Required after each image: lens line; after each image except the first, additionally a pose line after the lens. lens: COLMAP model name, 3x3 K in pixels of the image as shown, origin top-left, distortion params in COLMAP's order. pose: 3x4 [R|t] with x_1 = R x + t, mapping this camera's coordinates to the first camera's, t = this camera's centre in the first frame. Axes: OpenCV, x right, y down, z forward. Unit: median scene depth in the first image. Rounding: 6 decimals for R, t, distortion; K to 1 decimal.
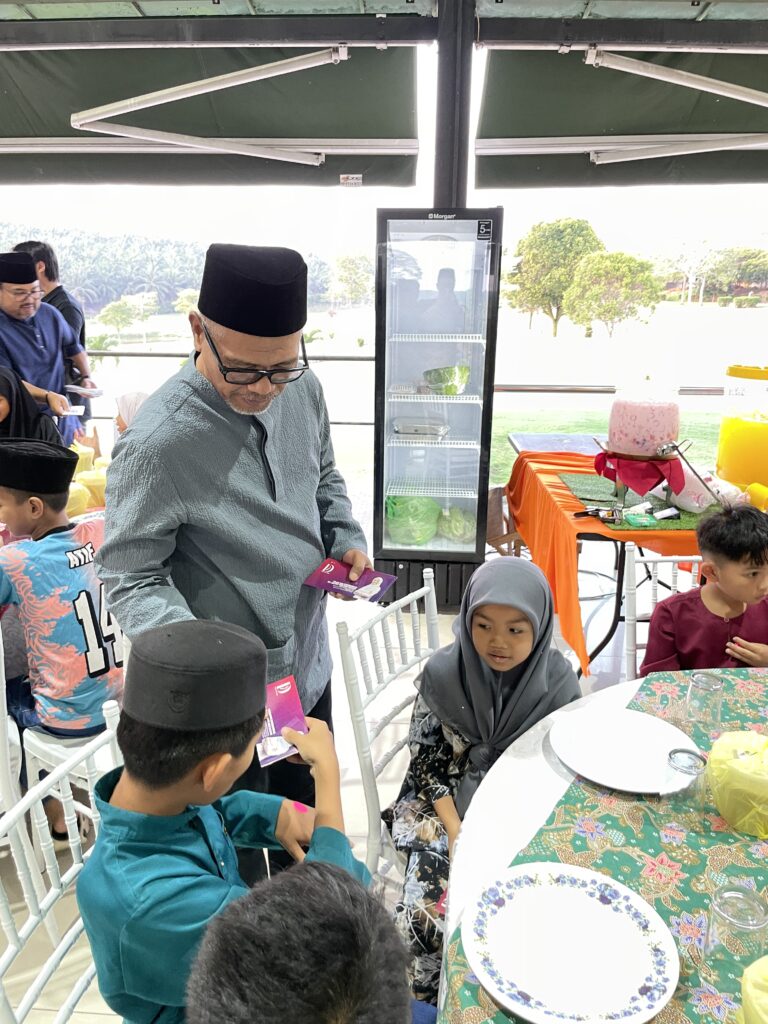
lens RADIAL K [[772.3, 0, 384.6], [0, 772.3, 519.8], [0, 0, 1]] dist [0.056168, -0.085974]
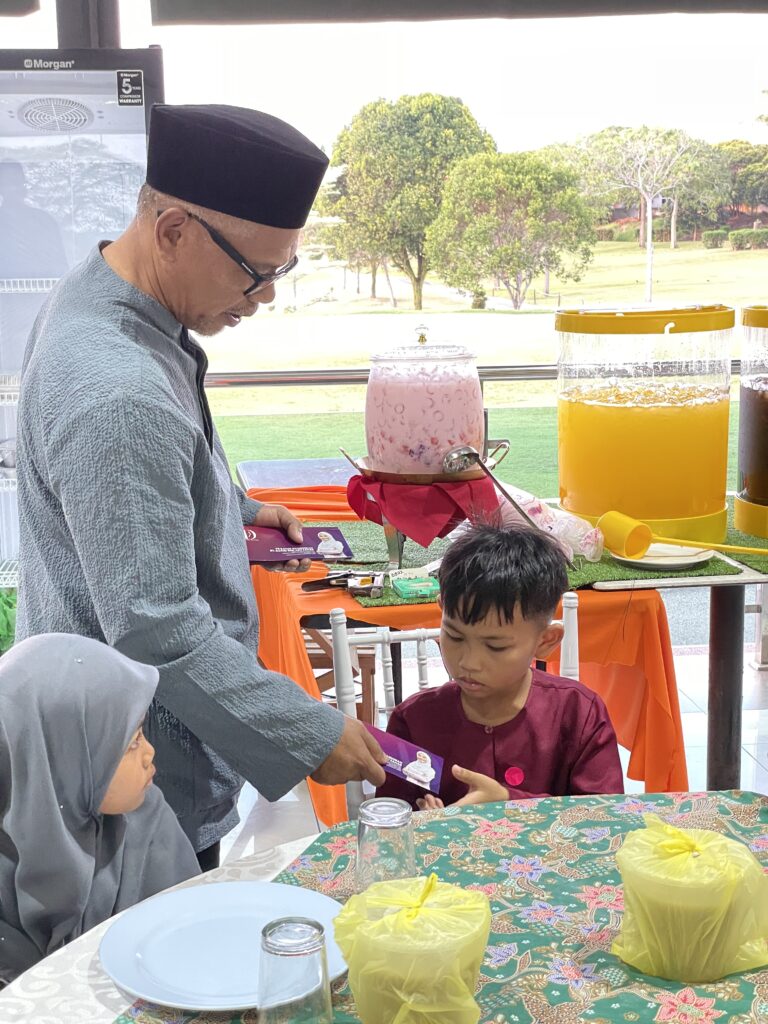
lens RADIAL K [[1506.1, 0, 387.1], [0, 1506.1, 512.6], [0, 0, 1]] dist [0.086332, 0.000000]
pose [[0.982517, -0.056304, 0.177456, 0.067814], [0.074283, 0.992572, -0.096352, 0.028034], [-0.170712, 0.107849, 0.979401, -0.032670]]
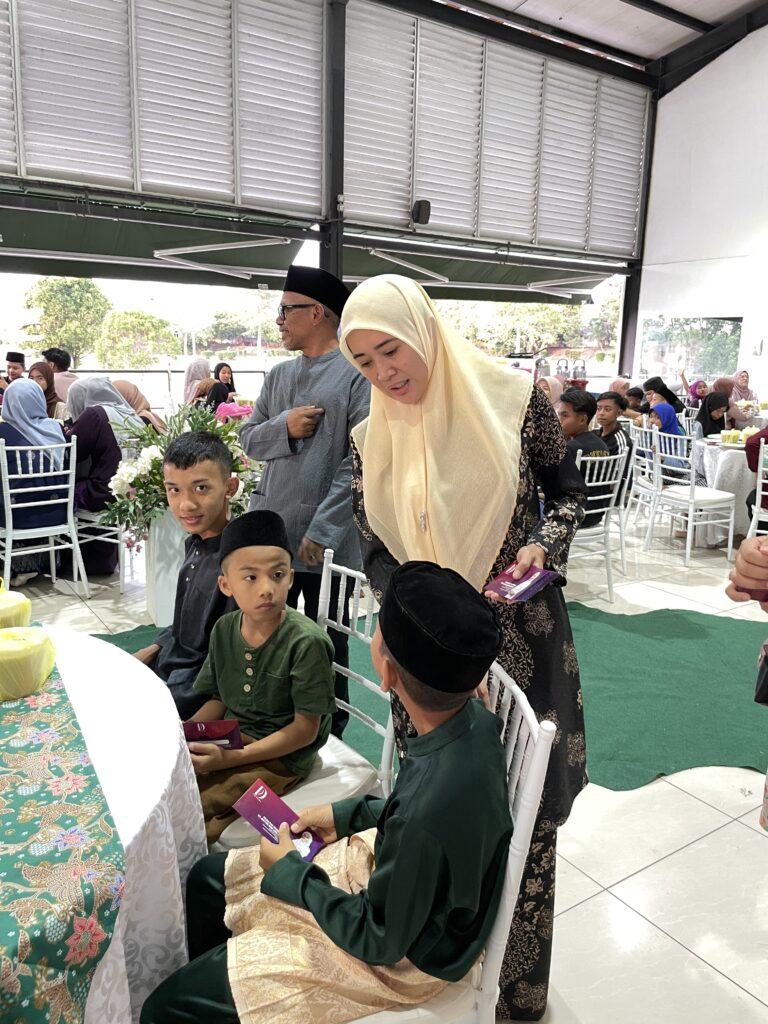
lens RADIAL K [[772.3, 0, 383.9], [0, 772.3, 509.2], [0, 0, 1]] dist [0.056168, -0.085974]
pose [[0.800776, -0.111034, 0.588582, -1.116925], [0.156340, 0.987349, -0.026443, 0.285137], [-0.578200, 0.113194, 0.808005, -0.874988]]
